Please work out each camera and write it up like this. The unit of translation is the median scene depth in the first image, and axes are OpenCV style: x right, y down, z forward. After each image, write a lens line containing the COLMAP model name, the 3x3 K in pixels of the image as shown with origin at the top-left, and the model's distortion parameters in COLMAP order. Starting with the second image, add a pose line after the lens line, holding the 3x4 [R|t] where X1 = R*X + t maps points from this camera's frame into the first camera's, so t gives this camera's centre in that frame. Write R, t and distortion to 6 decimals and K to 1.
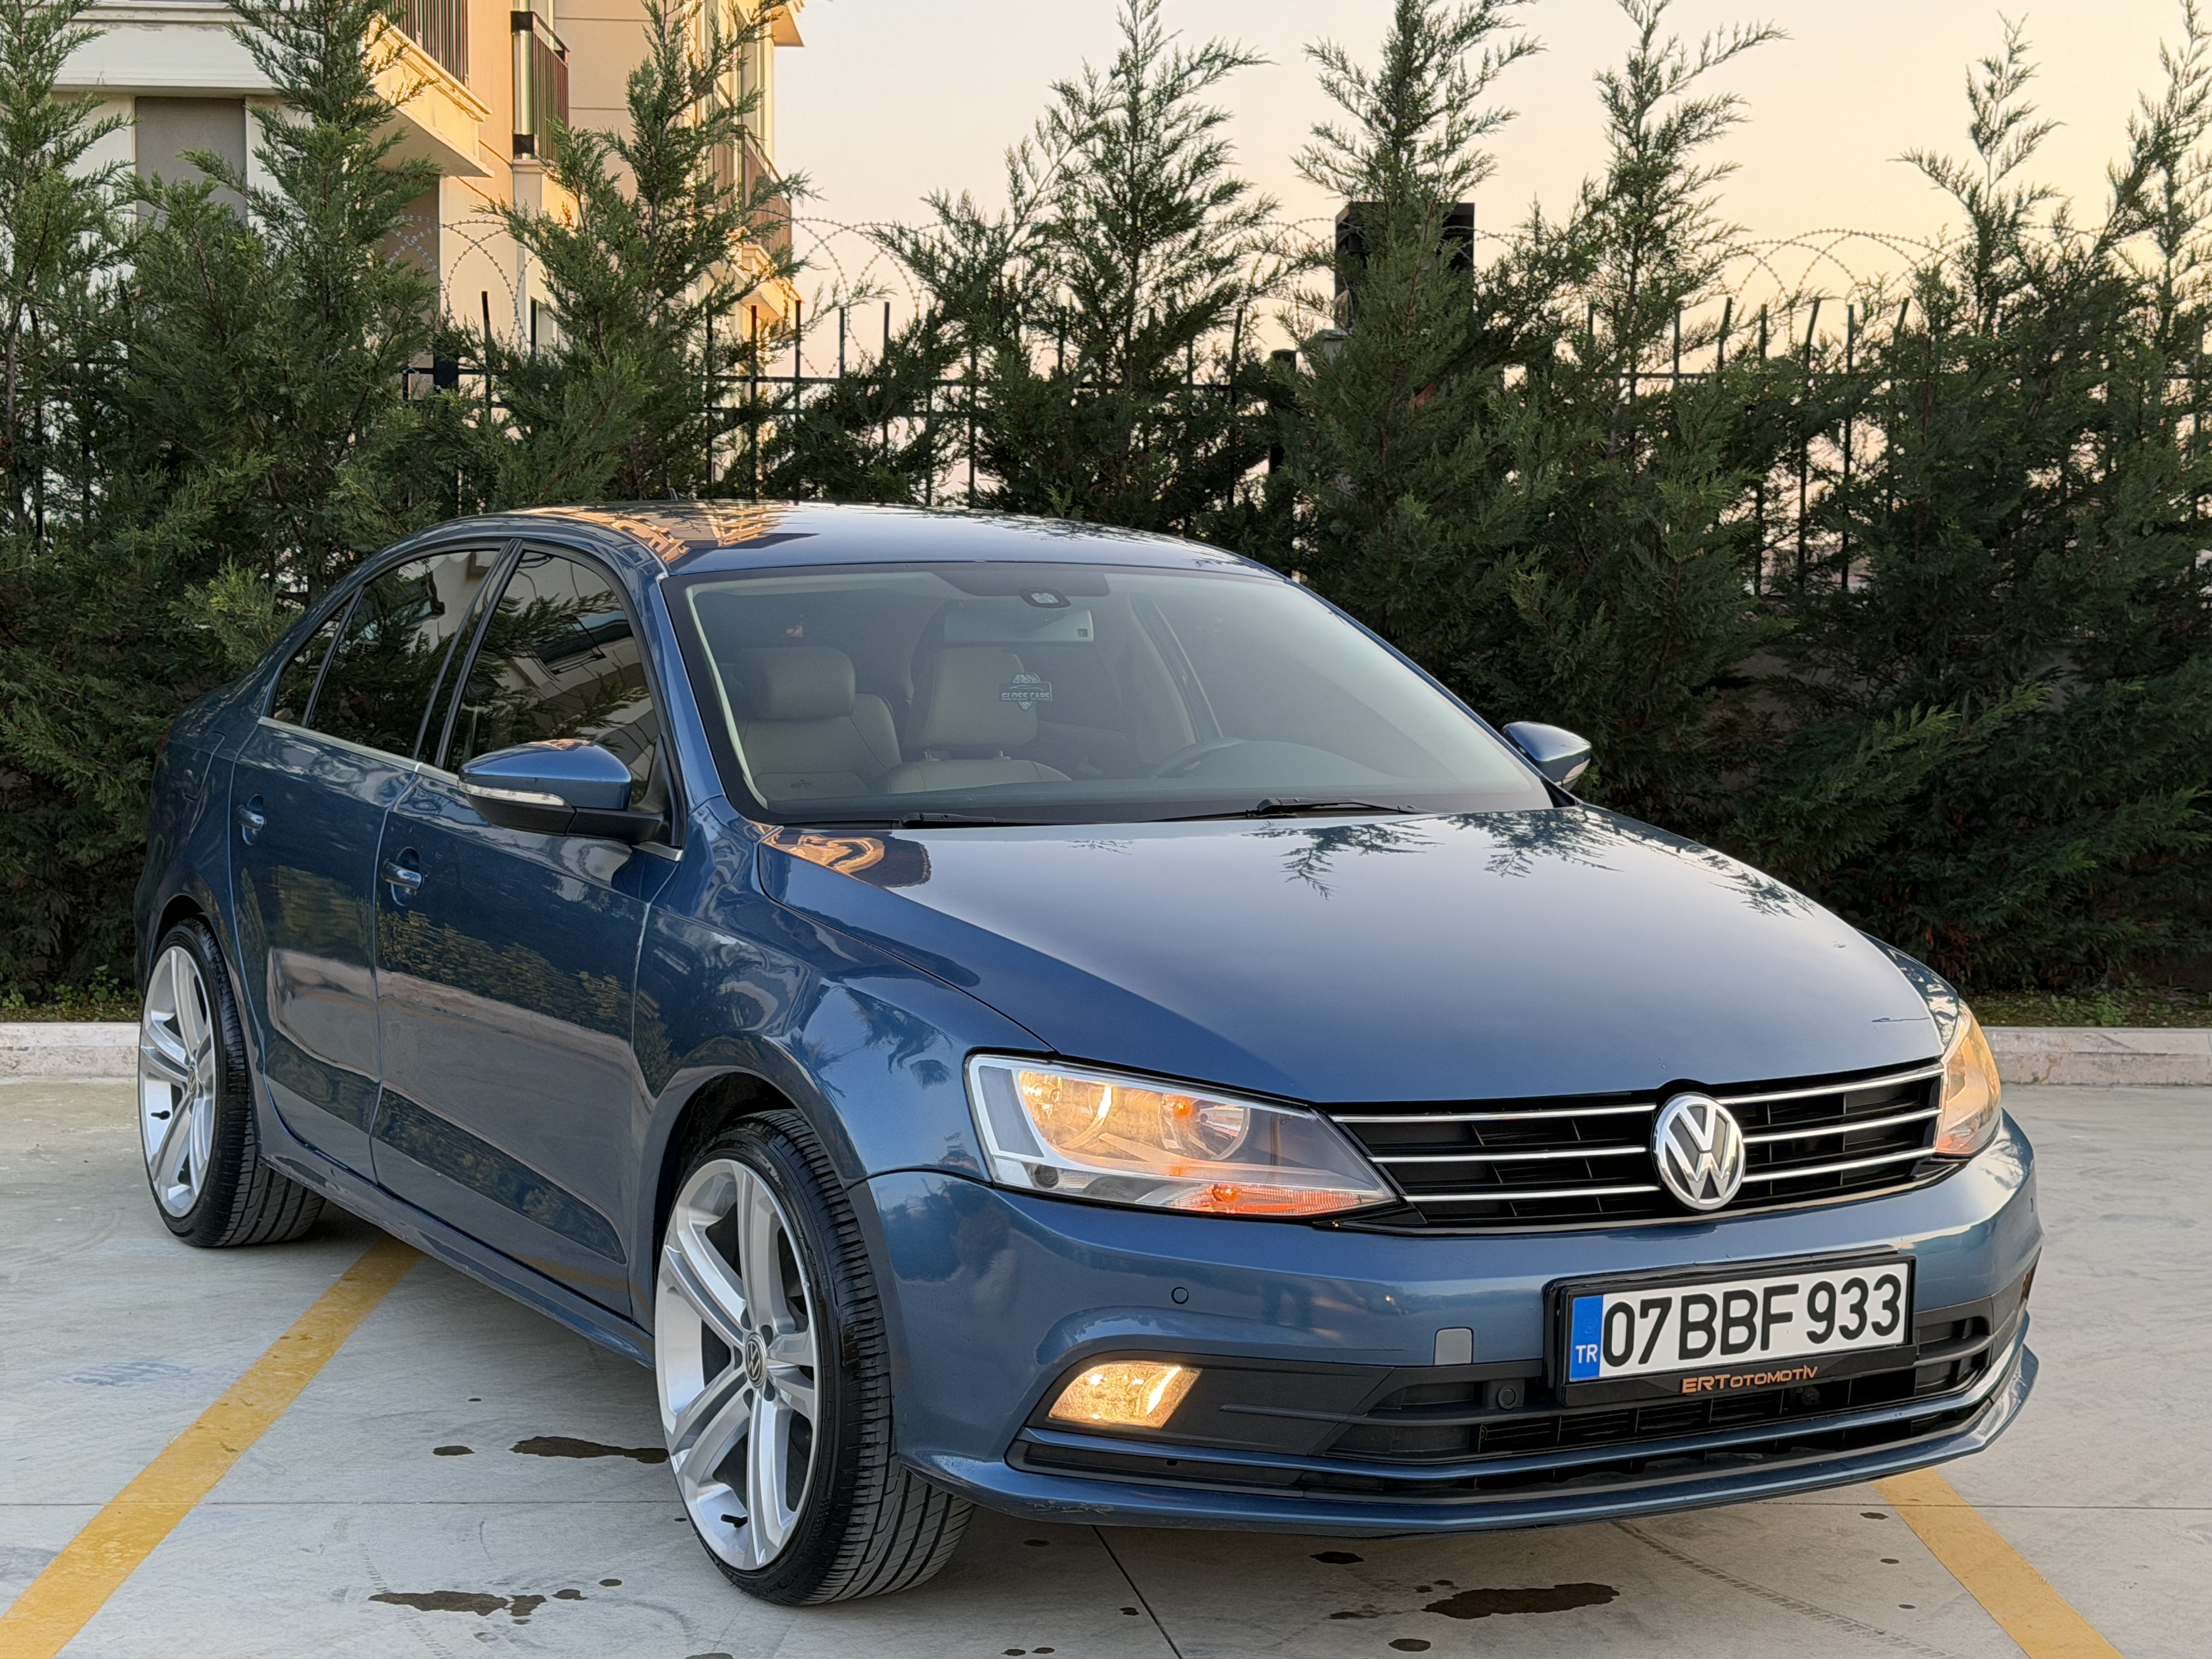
lens RADIAL K [[3422.9, 0, 1106.0], [0, 3422.9, 829.5], [0, 0, 1]] dist [0.174287, -0.199145]
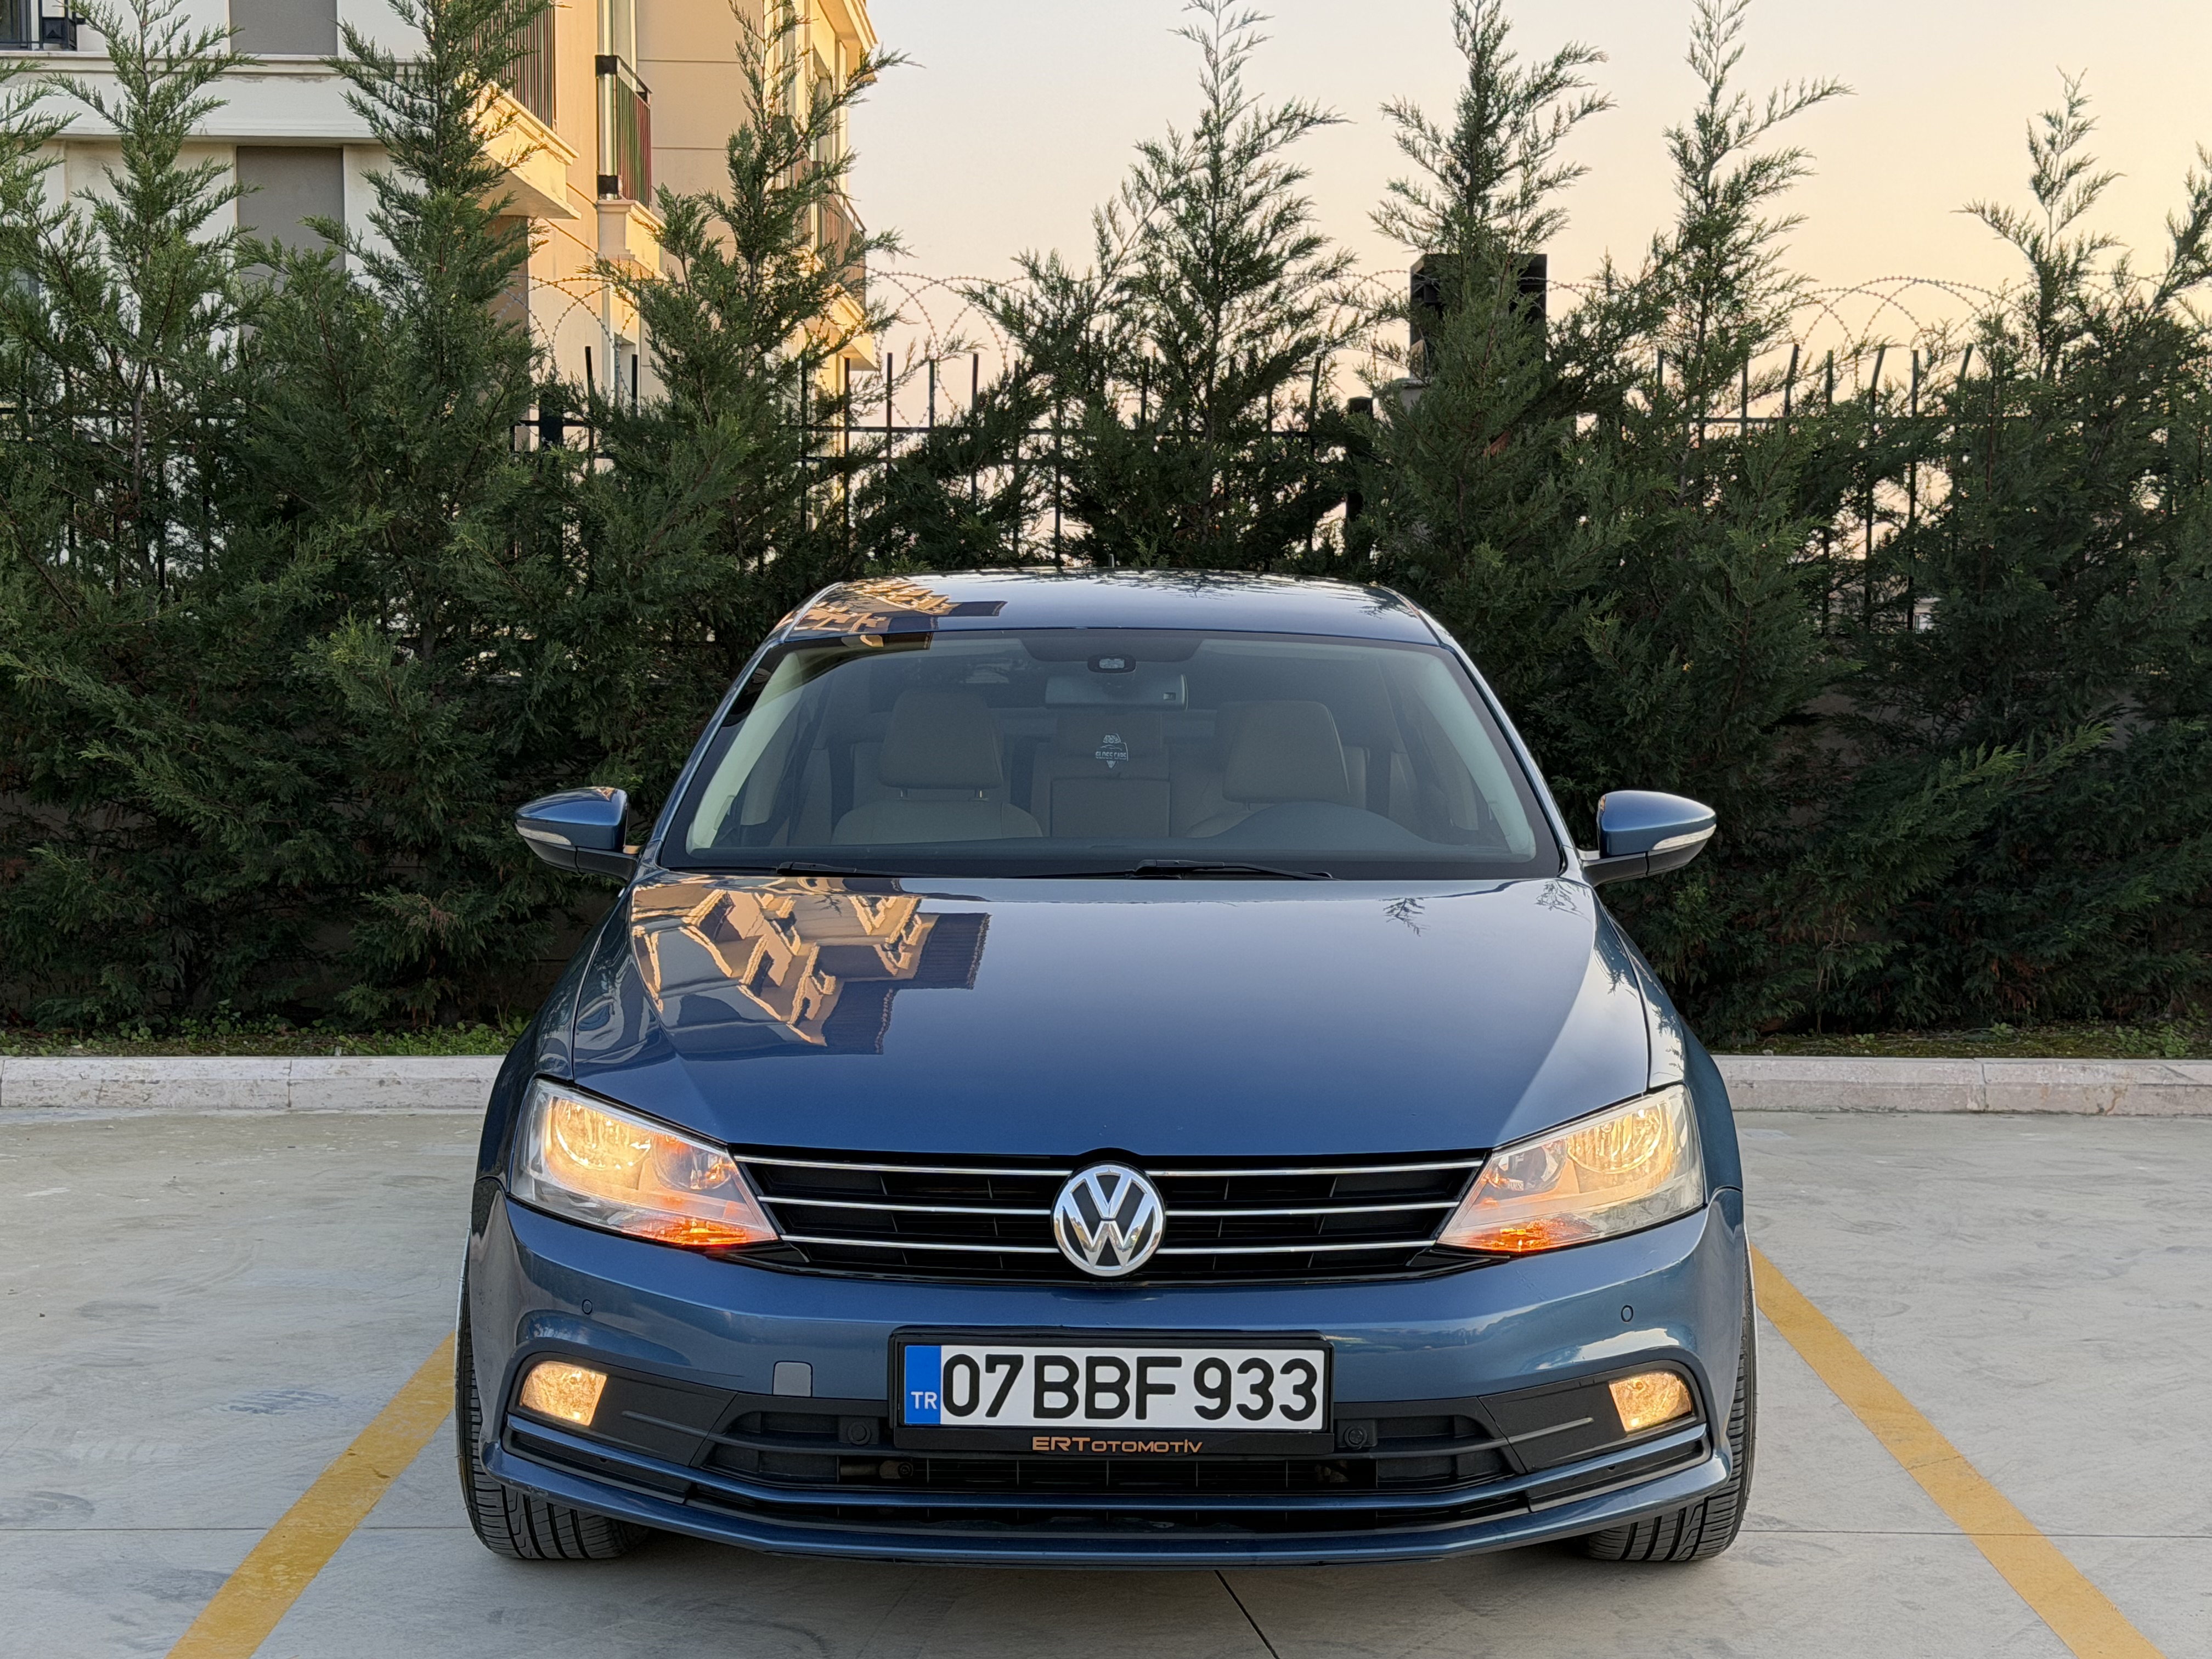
lens RADIAL K [[3390.3, 0, 1108.0], [0, 3390.3, 824.0], [0, 0, 1]] dist [0.184851, -0.281436]
pose [[0.999834, -0.002574, -0.018024, -0.006134], [0.002473, 0.999981, -0.005664, -0.006643], [0.018038, 0.005618, 0.999822, -0.020589]]
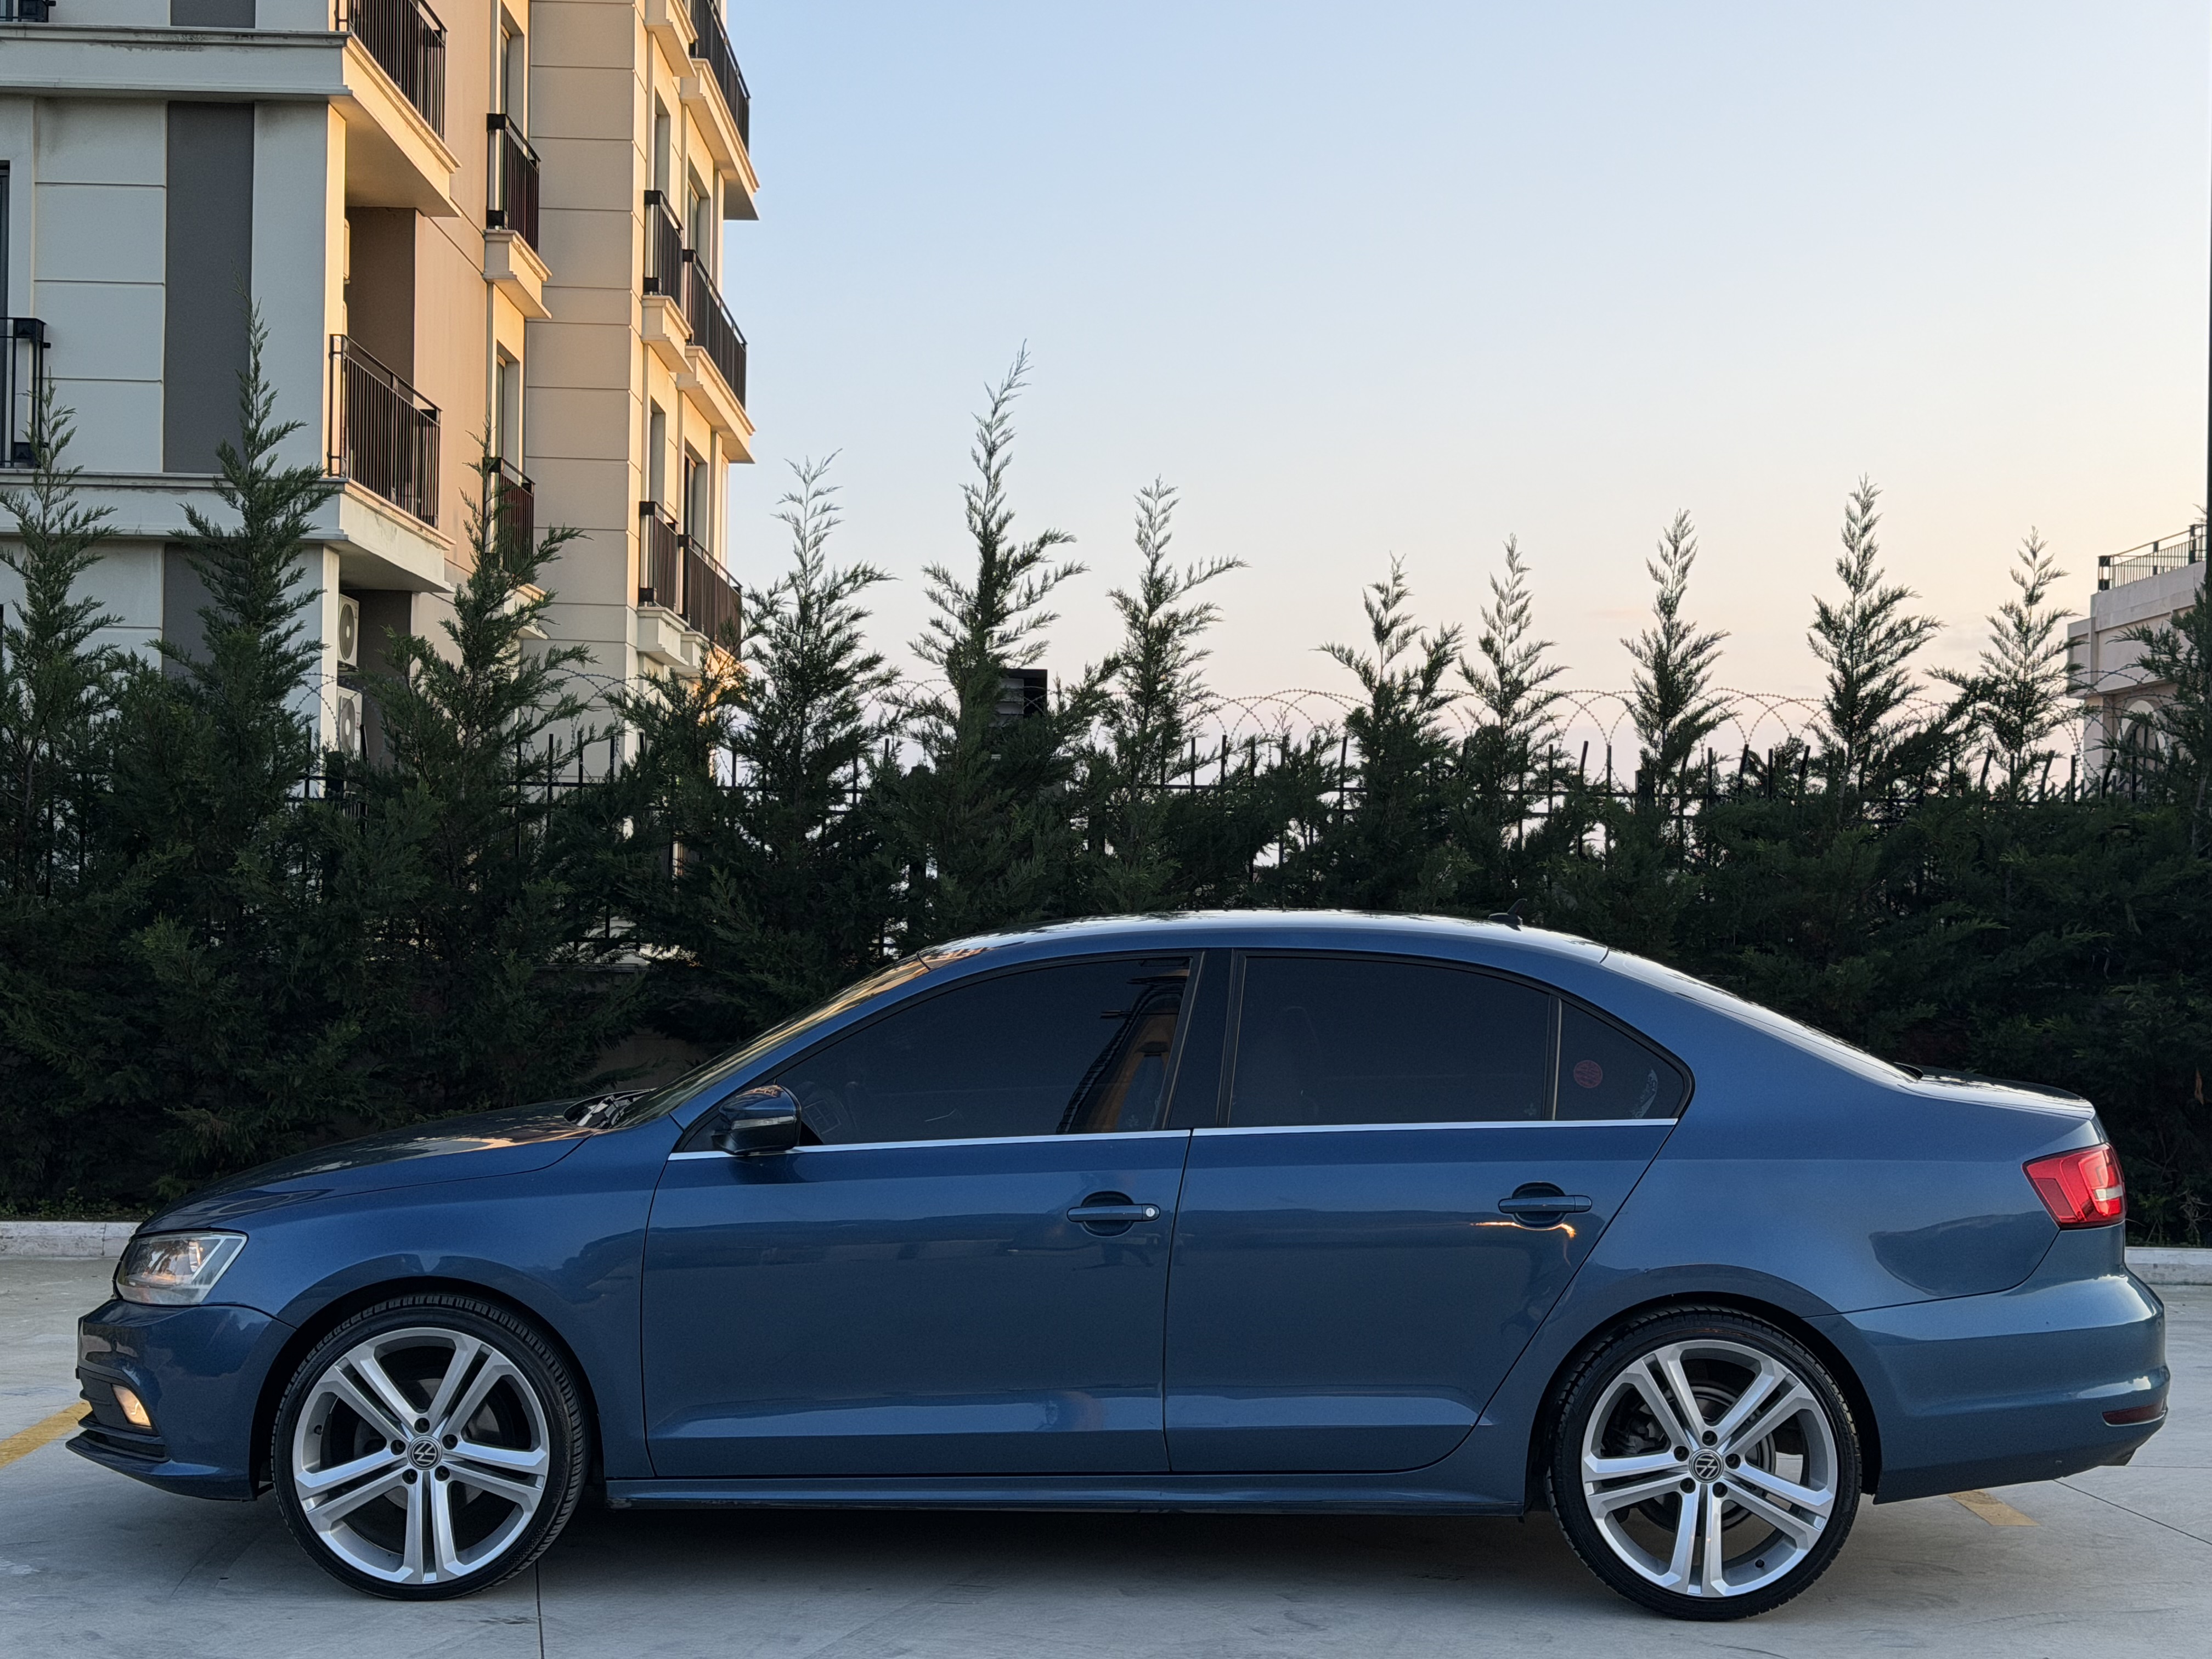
lens RADIAL K [[3208.4, 0, 1099.6], [0, 3208.4, 834.7], [0, 0, 1]] dist [0.157757, -0.031277]
pose [[0.999935, 0.008156, -0.007941, 0.146400], [-0.008843, 0.995838, -0.090715, 0.011623], [0.007168, 0.090779, 0.995845, -0.362561]]
